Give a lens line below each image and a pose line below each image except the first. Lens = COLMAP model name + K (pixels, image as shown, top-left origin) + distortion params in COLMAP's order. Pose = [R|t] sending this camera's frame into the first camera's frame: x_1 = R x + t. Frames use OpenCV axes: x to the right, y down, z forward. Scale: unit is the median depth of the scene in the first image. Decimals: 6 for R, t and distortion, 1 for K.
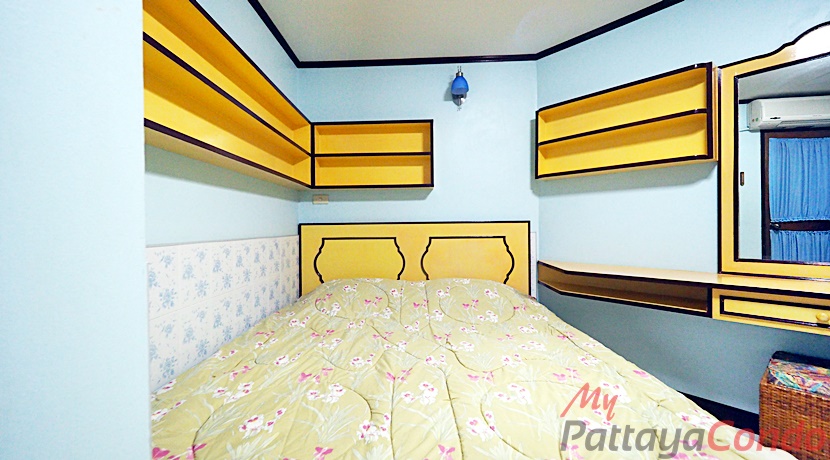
lens RADIAL K [[347.8, 0, 402.6], [0, 347.8, 224.6], [0, 0, 1]] dist [0.000843, -0.000199]
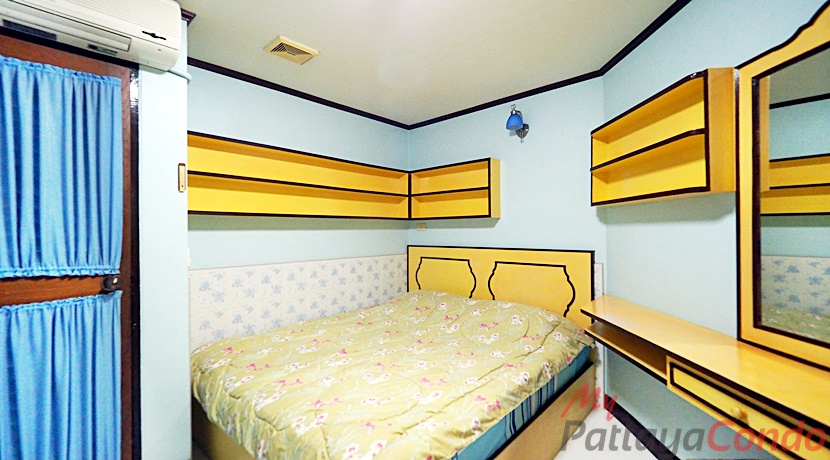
lens RADIAL K [[347.8, 0, 402.6], [0, 347.8, 224.6], [0, 0, 1]] dist [0.000843, -0.000199]
pose [[0.751369, -0.006705, -0.659848, 0.606264], [0.000436, 0.999953, -0.009663, -0.073318], [0.659882, 0.006973, 0.751337, -0.032403]]
